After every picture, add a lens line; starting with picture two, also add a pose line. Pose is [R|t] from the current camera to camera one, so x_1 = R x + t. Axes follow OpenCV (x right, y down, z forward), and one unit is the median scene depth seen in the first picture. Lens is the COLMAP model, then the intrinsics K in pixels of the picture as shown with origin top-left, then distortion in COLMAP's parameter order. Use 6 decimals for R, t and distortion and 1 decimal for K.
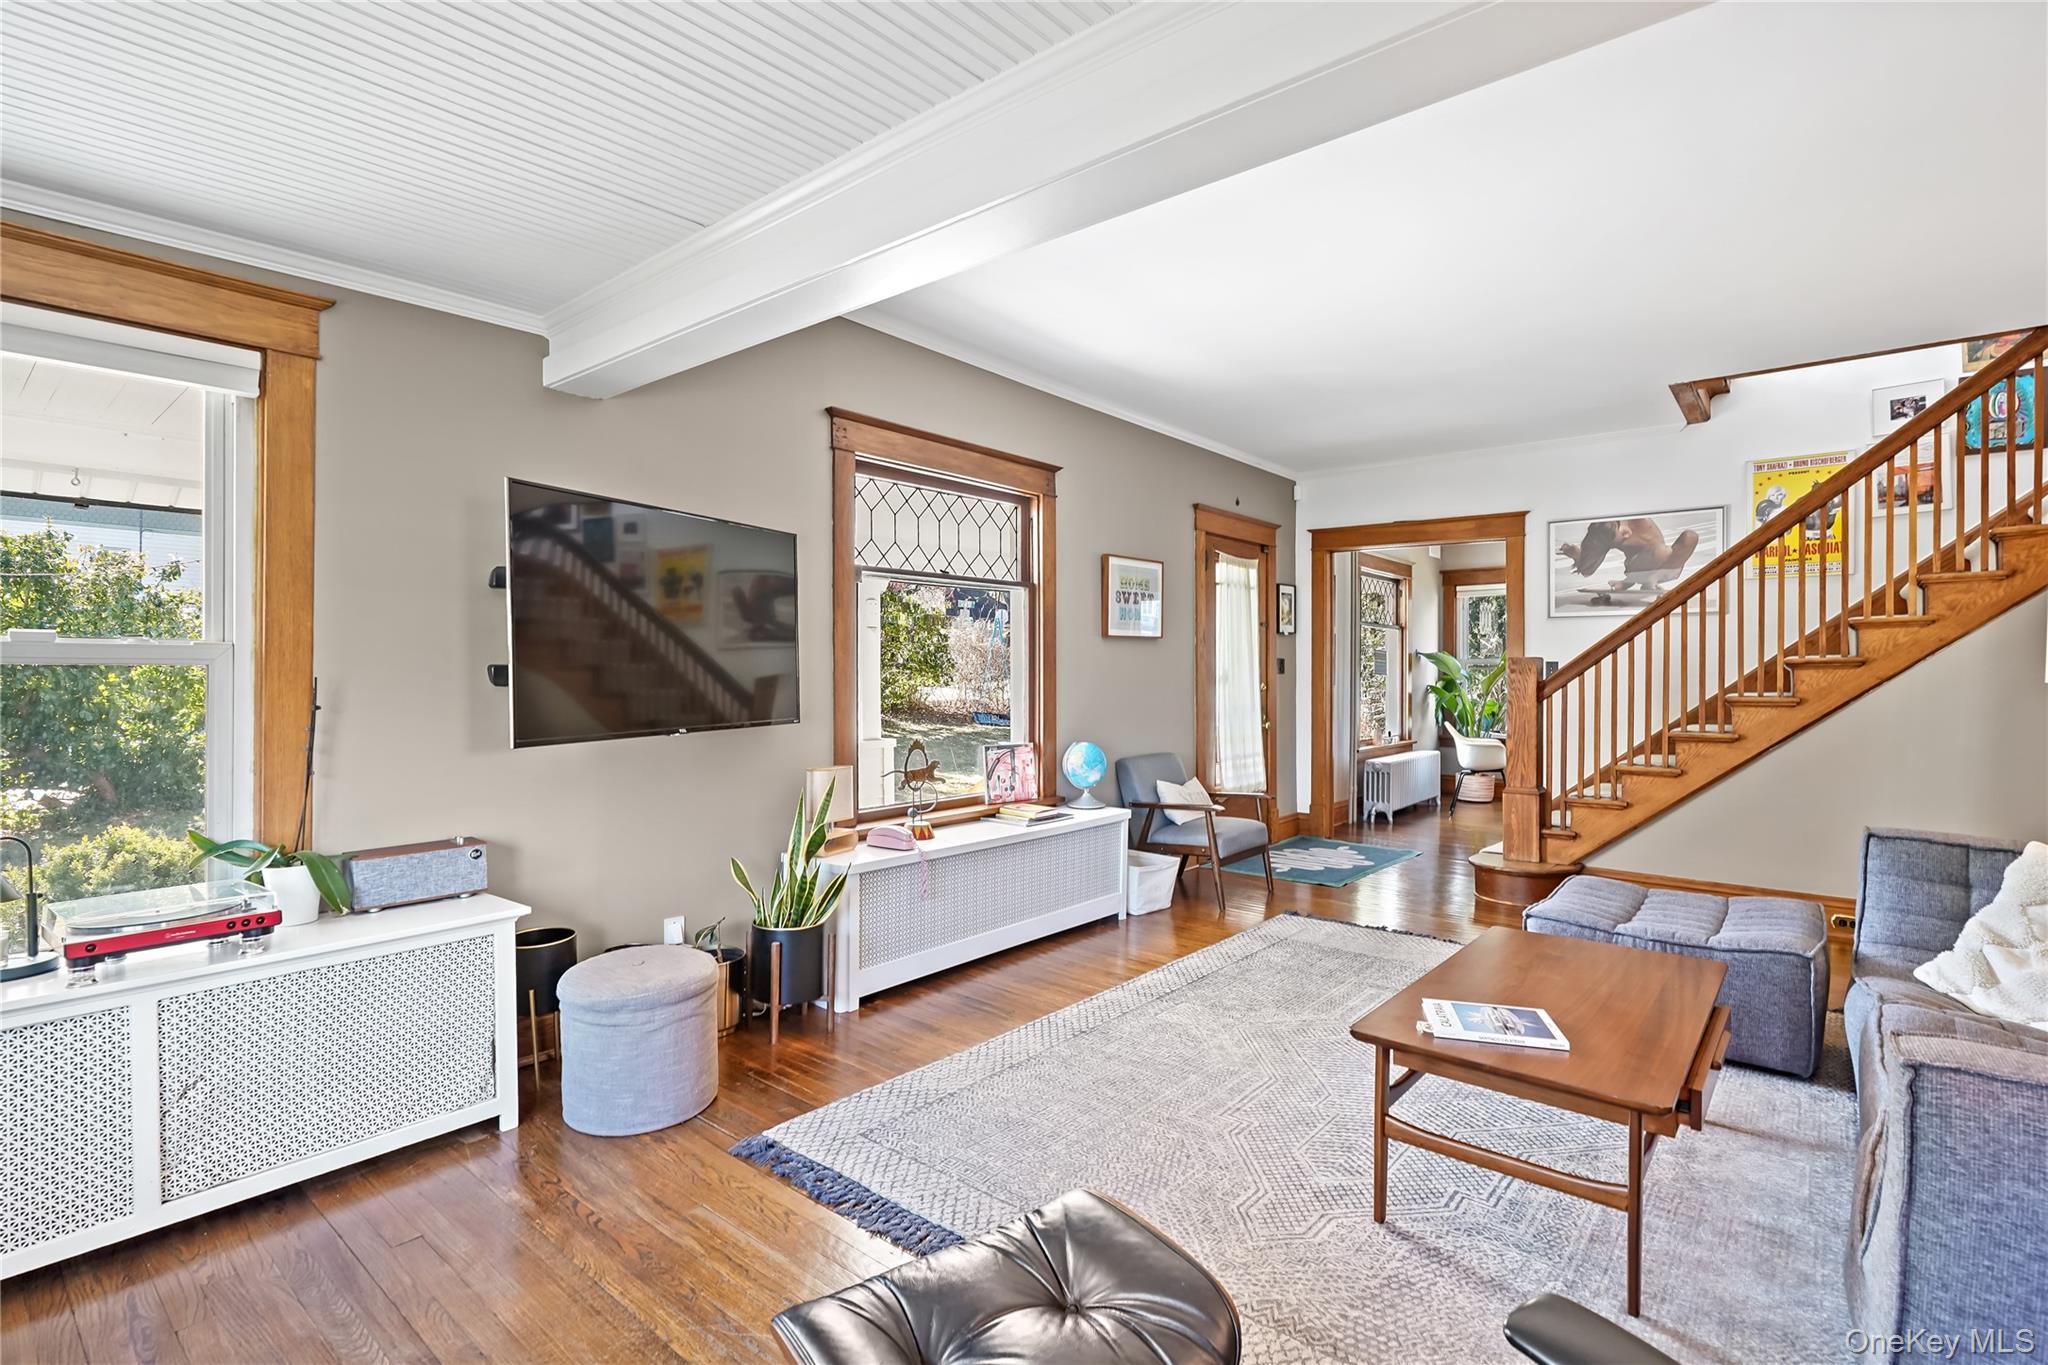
lens RADIAL K [[952.5, 0, 1024.0], [0, 952.5, 682.5], [0, 0, 1]] dist [-0.012196, -0.000137]
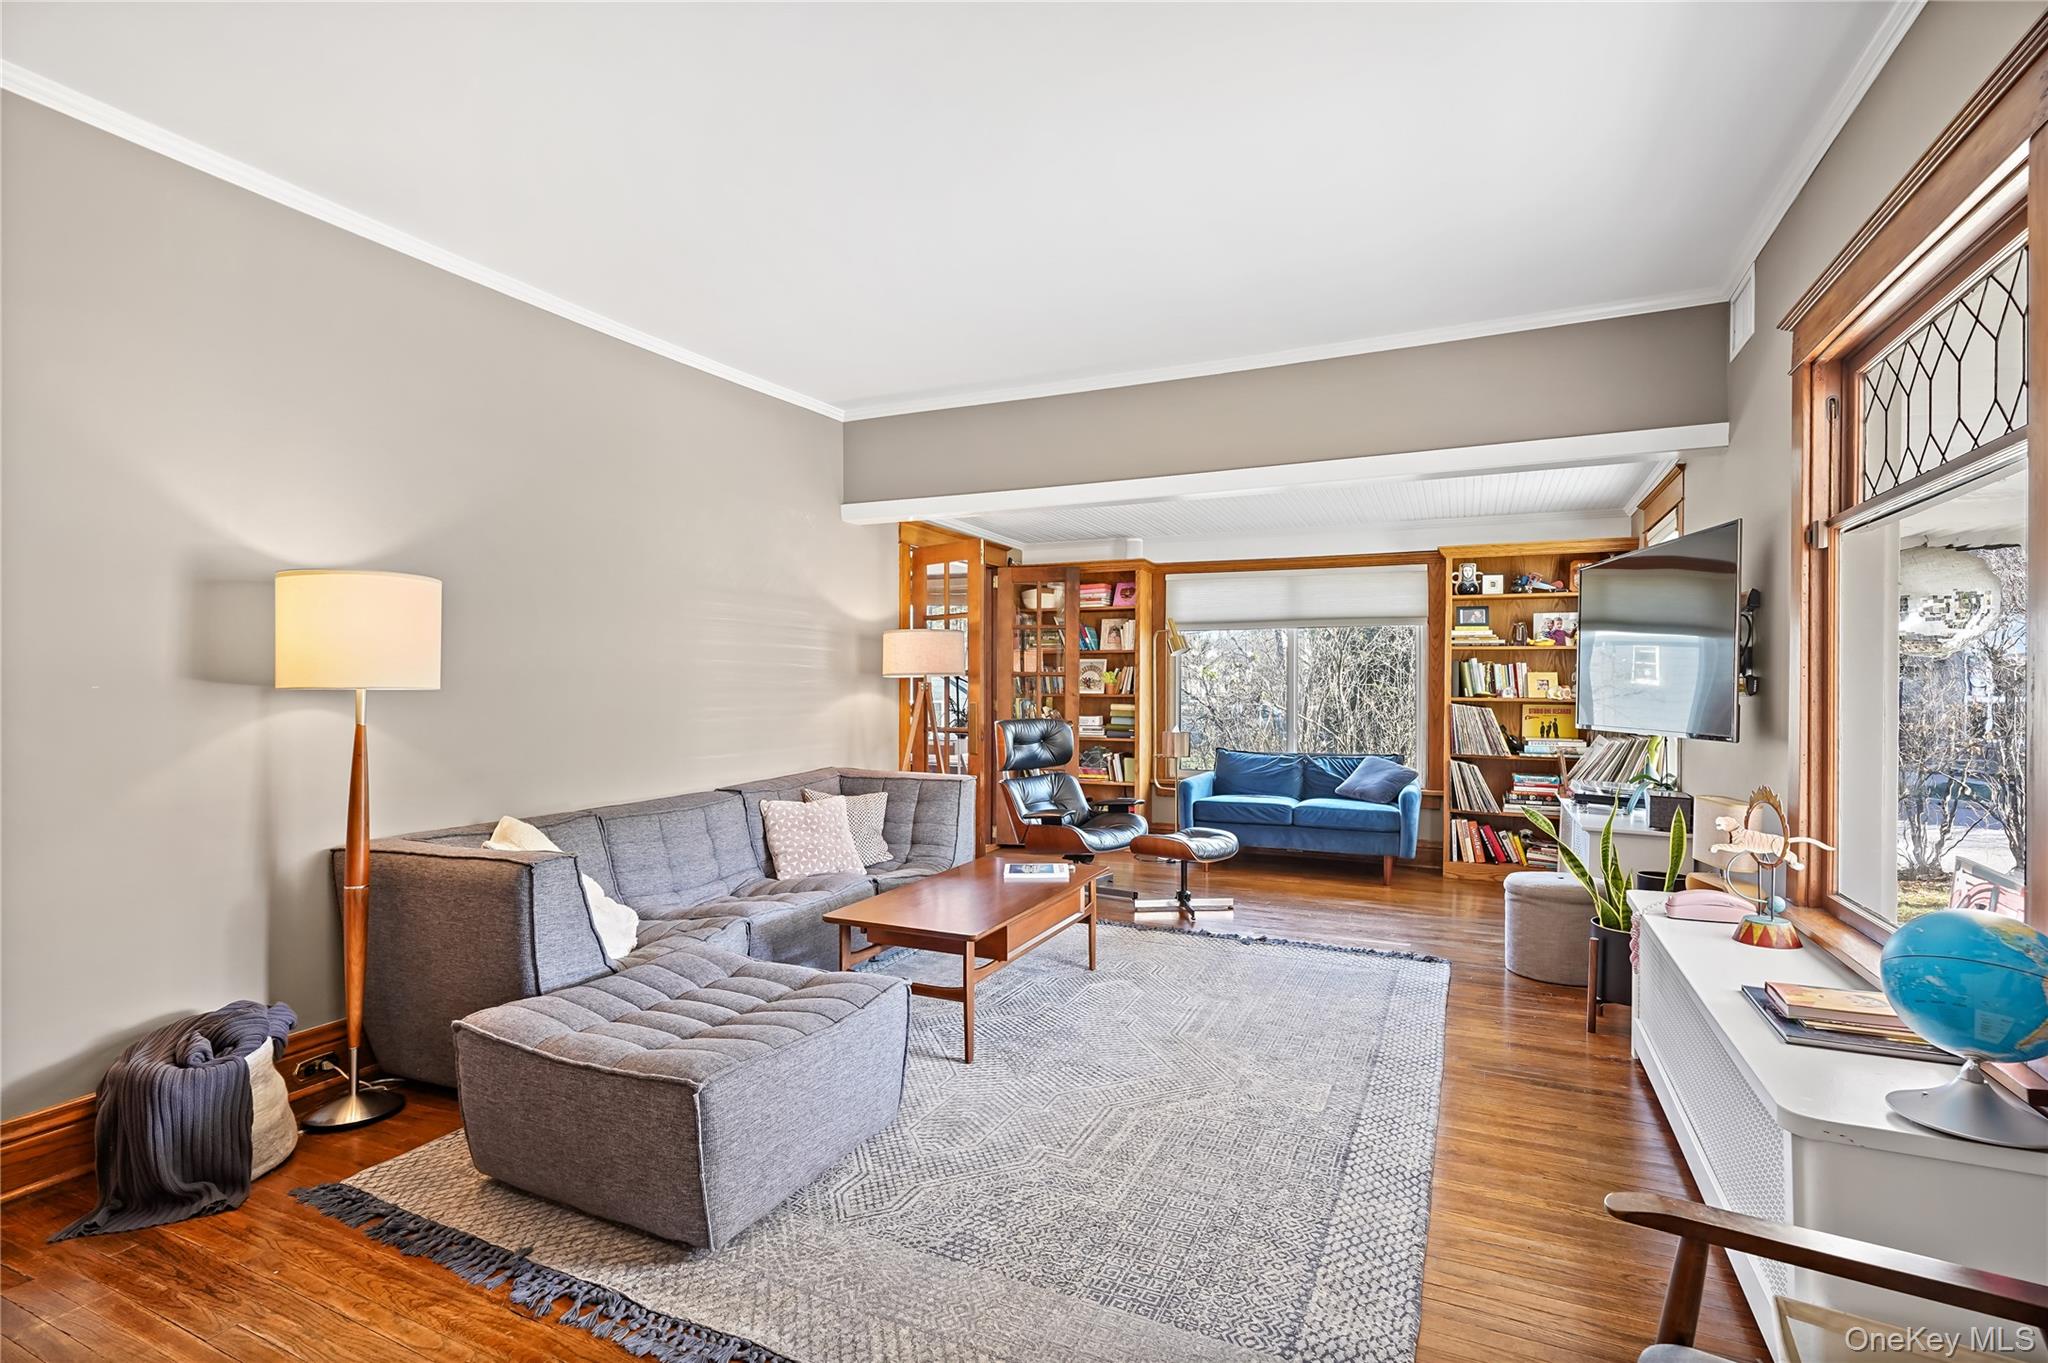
lens RADIAL K [[952.5, 0, 1024.0], [0, 952.5, 681.5], [0, 0, 1]] dist [-0.012196, -0.000137]
pose [[-0.961432, -0.003074, -0.275027, 0.495977], [-0.005466, 0.999954, 0.007931, -0.013152], [0.274990, 0.009129, -0.961404, 1.341674]]
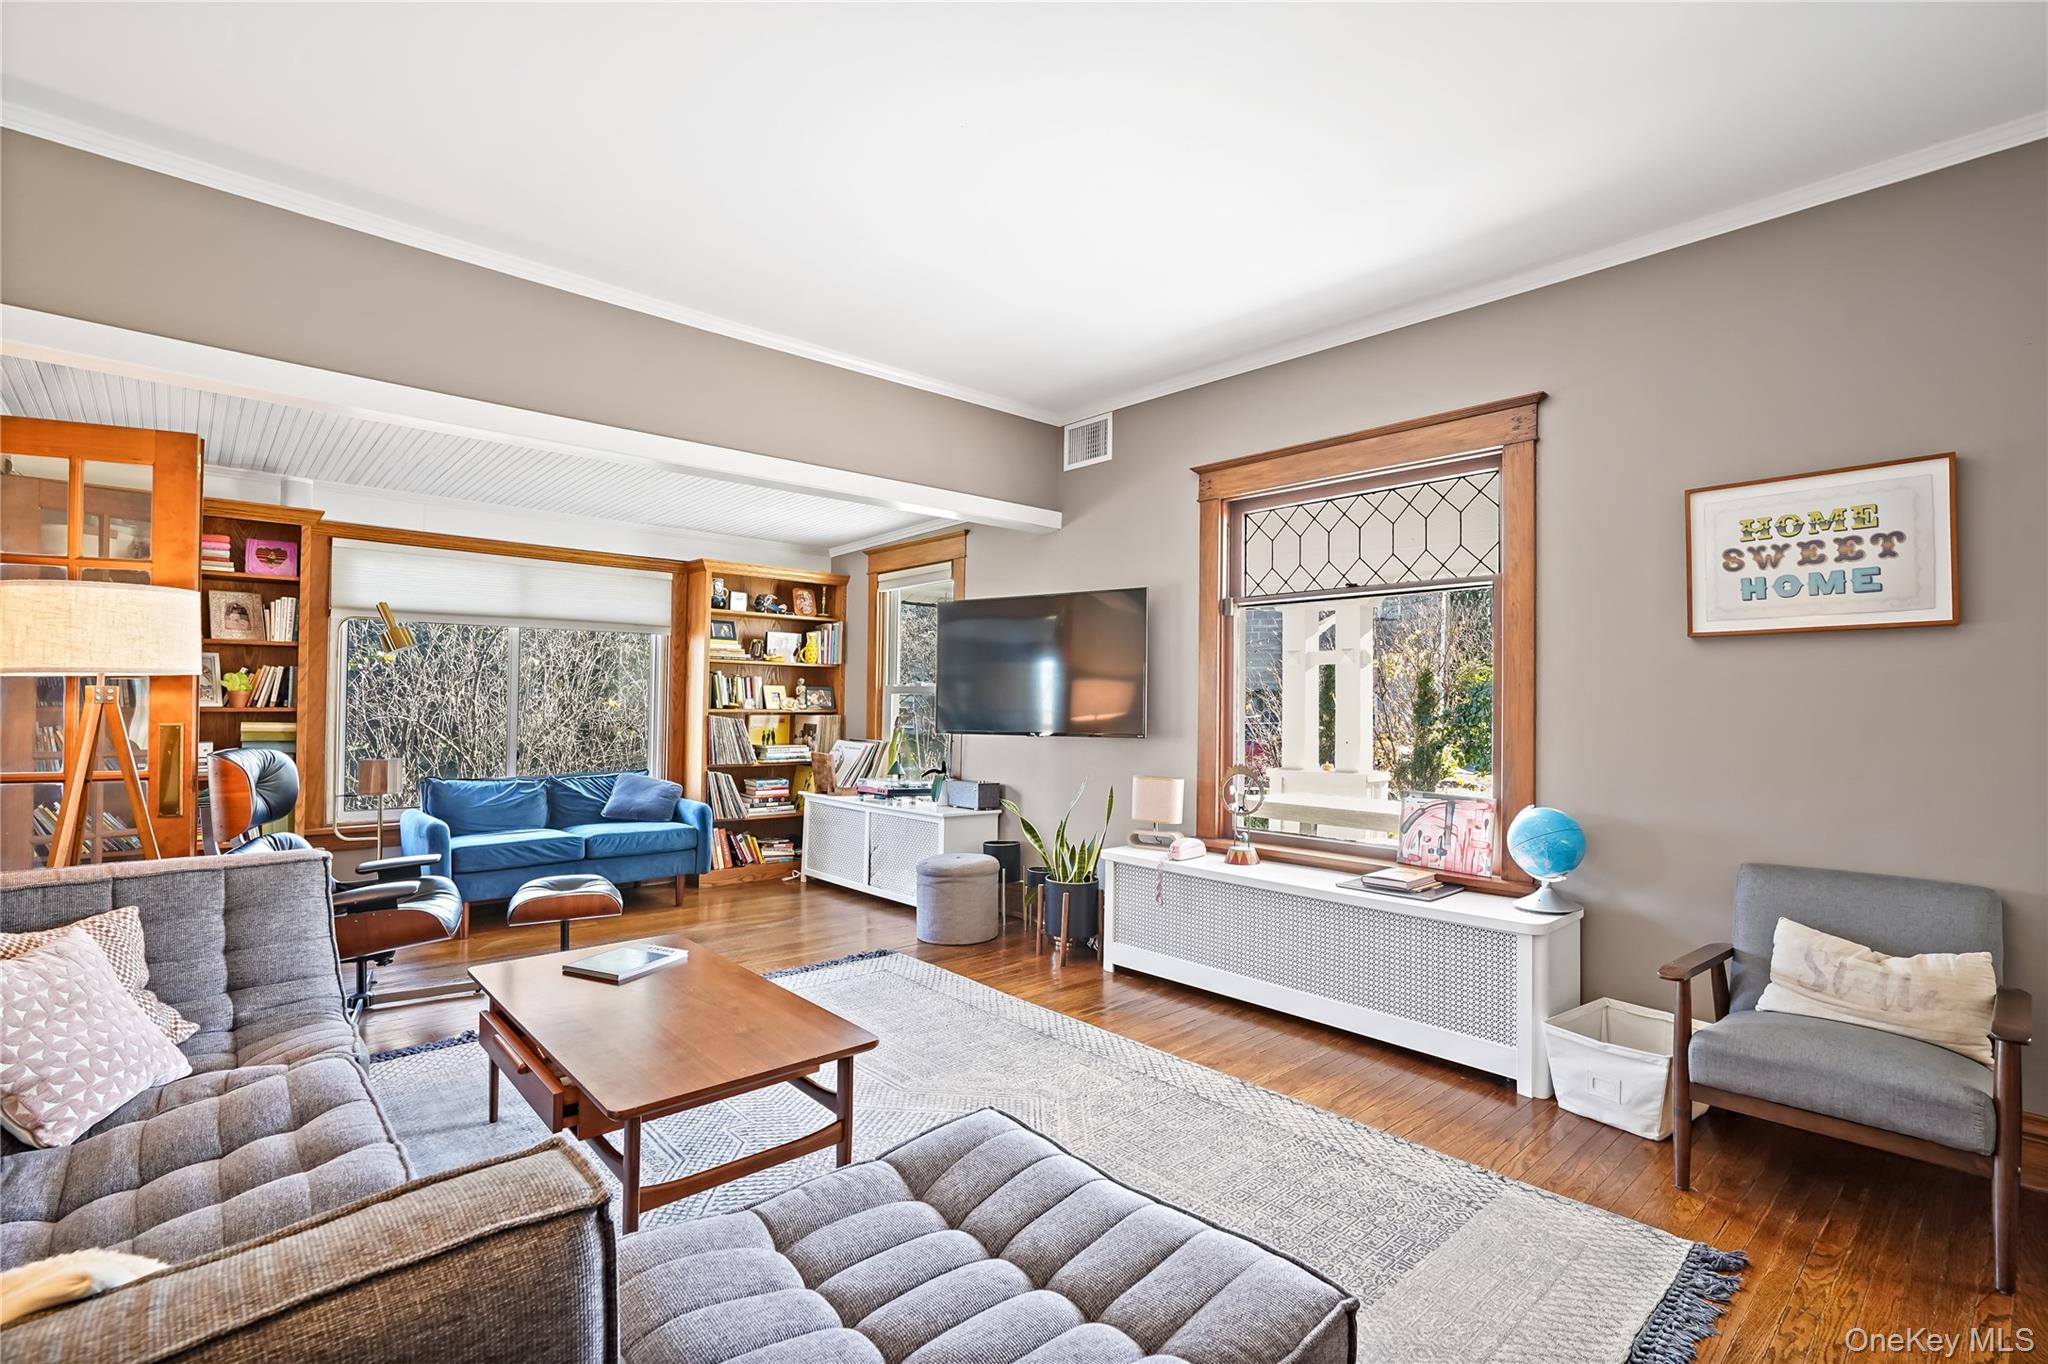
lens RADIAL K [[929.2, 0, 1024.0], [0, 929.2, 682.0], [0, 0, 1]] dist [-0.011355, 0.000254]
pose [[-0.121203, -0.020855, -0.992409, 0.816335], [-0.018015, 0.999661, -0.018807, -0.004397], [0.992464, 0.015599, -0.121537, 0.813164]]
